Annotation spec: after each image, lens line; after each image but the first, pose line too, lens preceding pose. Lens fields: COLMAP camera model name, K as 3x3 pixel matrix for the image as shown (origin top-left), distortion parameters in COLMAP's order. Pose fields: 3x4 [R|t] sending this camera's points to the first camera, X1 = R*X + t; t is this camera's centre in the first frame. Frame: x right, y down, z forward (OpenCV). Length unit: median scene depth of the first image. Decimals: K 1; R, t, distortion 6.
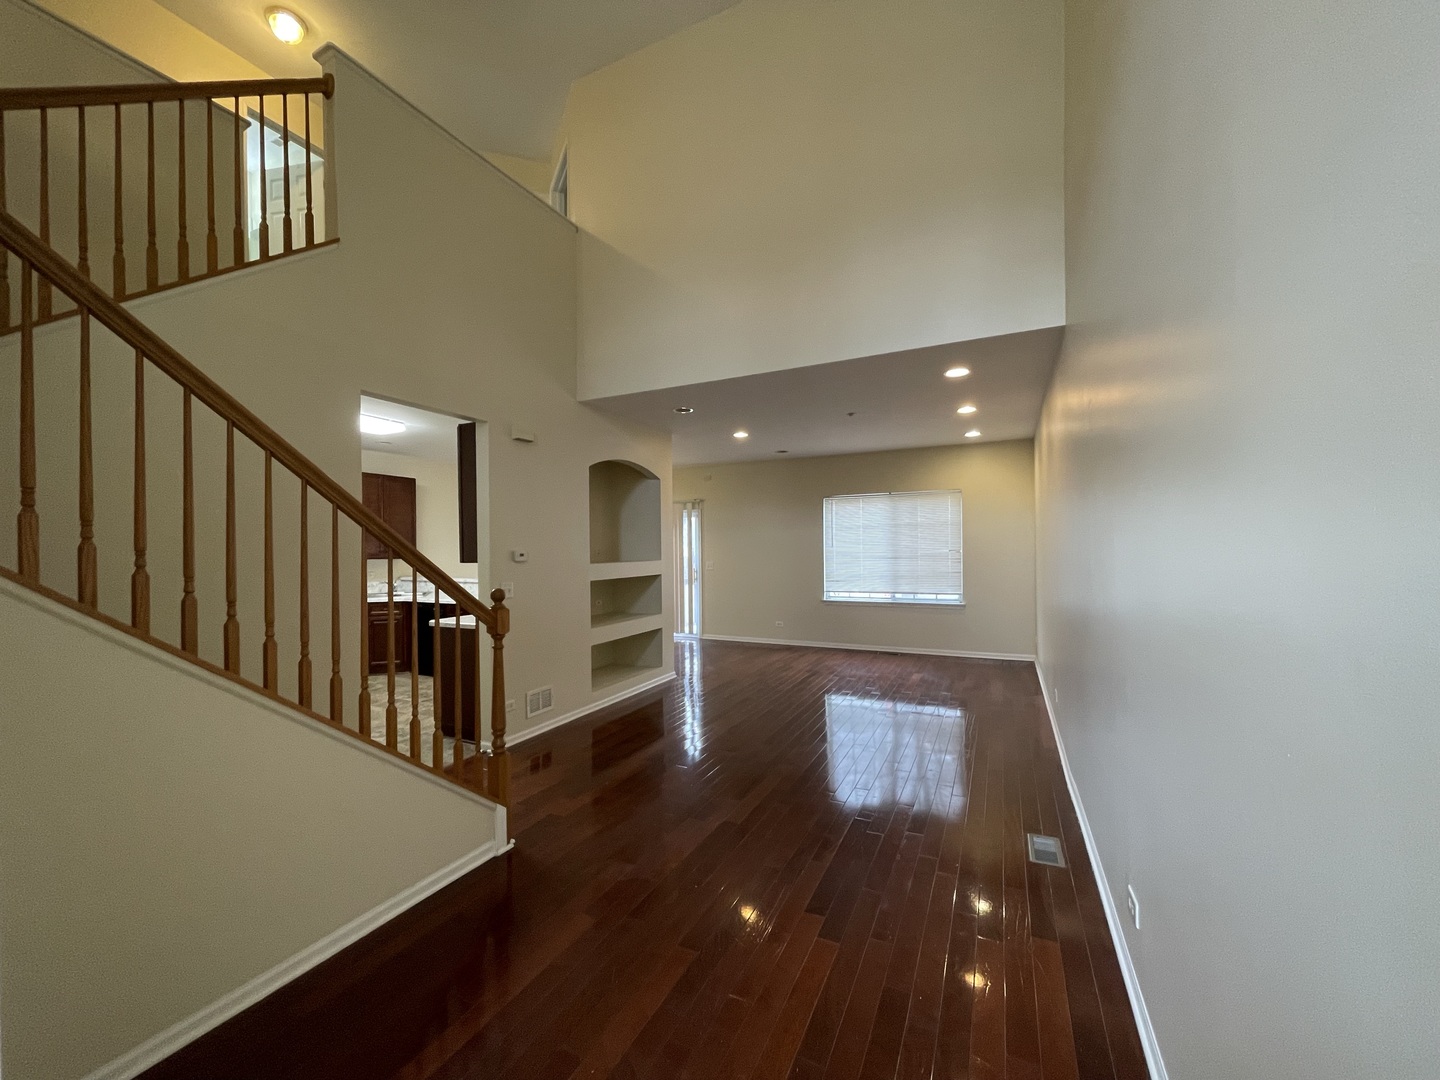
lens RADIAL K [[577.6, 0, 717.2], [0, 577.6, 547.5], [0, 0, 1]] dist [0.001259, 0.000105]
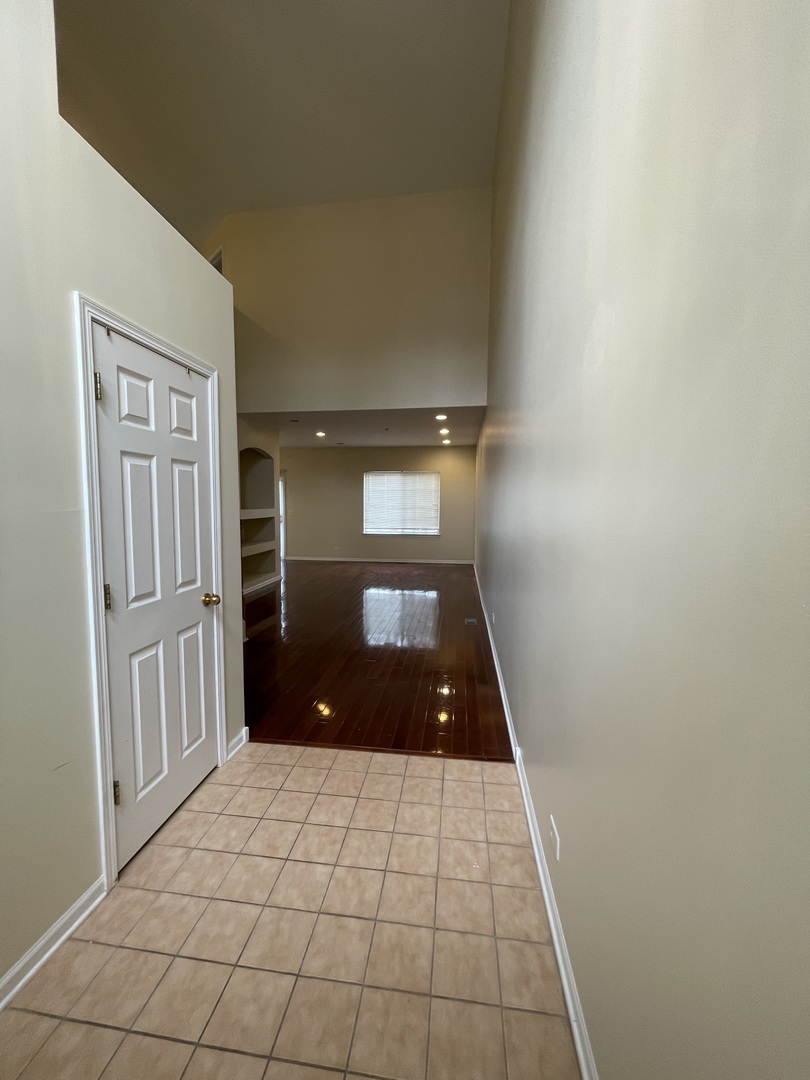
lens RADIAL K [[433.2, 0, 405.0], [0, 433.2, 540.0], [0, 0, 1]] dist [0.001259, 0.000105]
pose [[0.944564, -0.012053, 0.328105, -0.136375], [-0.015311, 0.996622, 0.080690, 0.005726], [-0.327969, -0.081241, 0.941189, -0.277486]]
